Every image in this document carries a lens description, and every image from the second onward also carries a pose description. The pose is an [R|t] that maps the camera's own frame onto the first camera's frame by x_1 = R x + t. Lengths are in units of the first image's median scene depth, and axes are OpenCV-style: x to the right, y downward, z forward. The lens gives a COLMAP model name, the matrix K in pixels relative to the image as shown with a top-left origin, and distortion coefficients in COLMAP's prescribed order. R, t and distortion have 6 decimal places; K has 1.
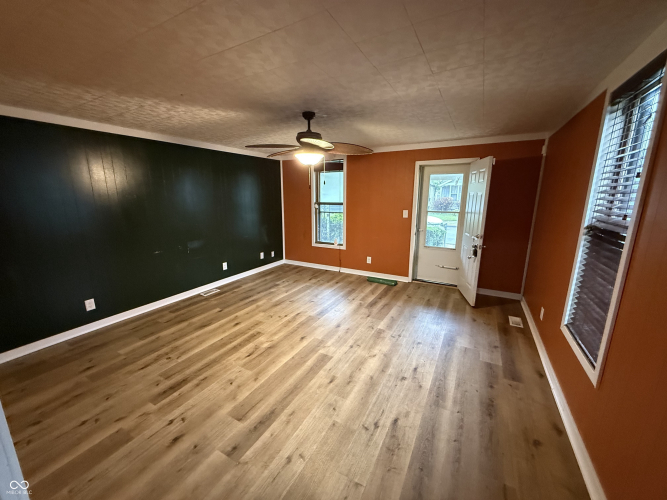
lens RADIAL K [[265.6, 0, 331.9], [0, 265.6, 252.1], [0, 0, 1]] dist [0.000141, -0.000355]
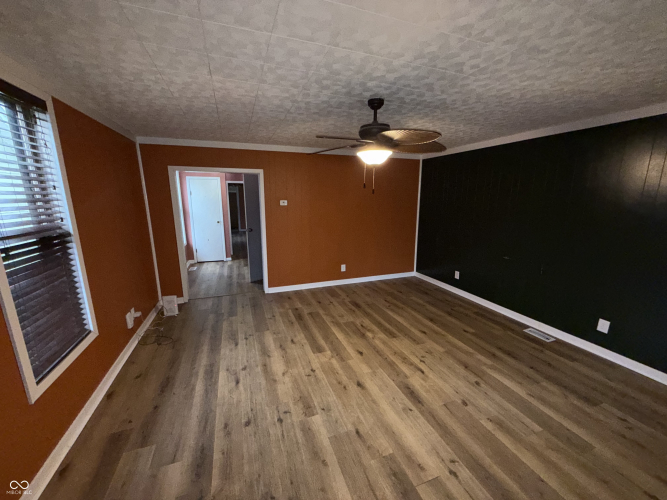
lens RADIAL K [[265.6, 0, 330.2], [0, 265.6, 250.8], [0, 0, 1]] dist [0.000141, -0.000355]
pose [[-0.657810, 0.156704, -0.736702, 0.582916], [-0.159234, 0.927074, 0.339380, -0.304604], [0.736159, 0.340555, -0.584886, 1.320064]]
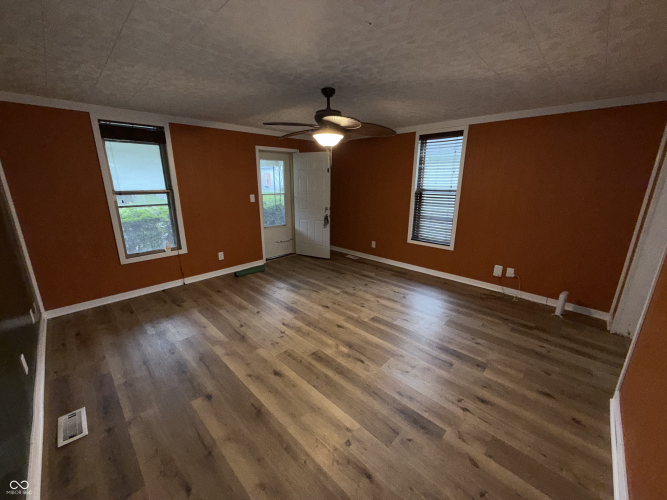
lens RADIAL K [[265.6, 0, 332.7], [0, 265.6, 246.9], [0, 0, 1]] dist [0.000141, -0.000355]
pose [[0.261868, -0.237939, 0.935313, -0.946660], [0.202667, 0.961080, 0.187752, -0.145376], [-0.943584, 0.140391, 0.299898, 0.674605]]
